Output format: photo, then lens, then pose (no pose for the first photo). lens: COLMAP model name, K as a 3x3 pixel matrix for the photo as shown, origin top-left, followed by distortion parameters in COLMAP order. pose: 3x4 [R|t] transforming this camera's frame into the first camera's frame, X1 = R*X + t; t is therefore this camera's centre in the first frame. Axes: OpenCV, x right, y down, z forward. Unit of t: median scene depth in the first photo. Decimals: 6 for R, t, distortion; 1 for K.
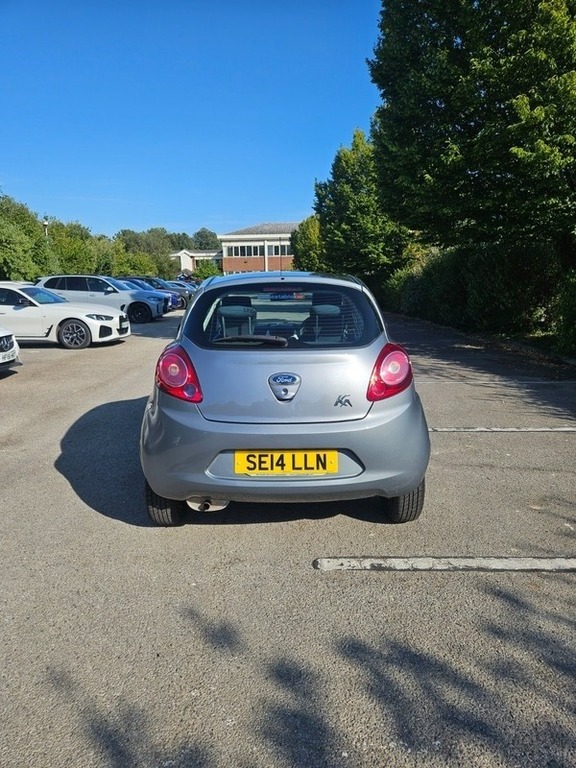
lens RADIAL K [[505.9, 0, 288.0], [0, 505.9, 384.0], [0, 0, 1]] dist [0.046367, -0.043845]
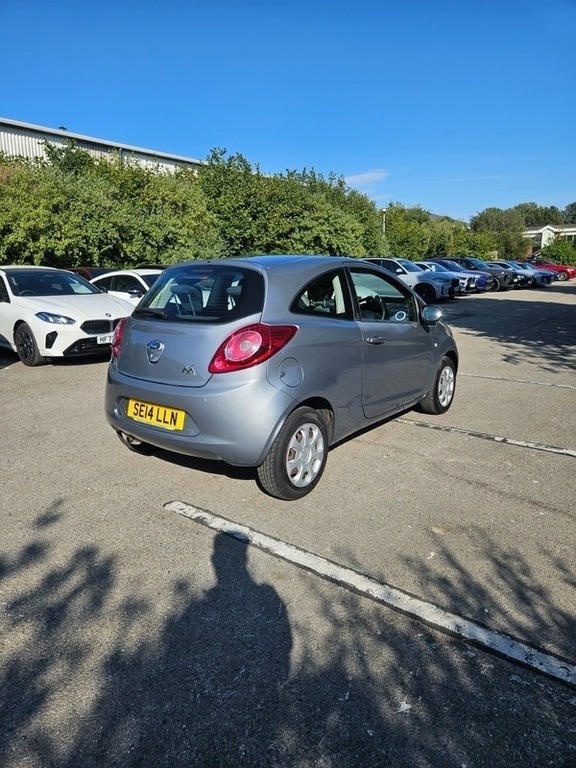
lens RADIAL K [[505.9, 0, 288.0], [0, 505.9, 384.0], [0, 0, 1]] dist [0.046367, -0.043845]
pose [[0.789979, 0.131295, -0.598912, 0.955376], [-0.109968, 0.991305, 0.072266, -0.039661], [0.603192, 0.008772, 0.797548, 0.216275]]
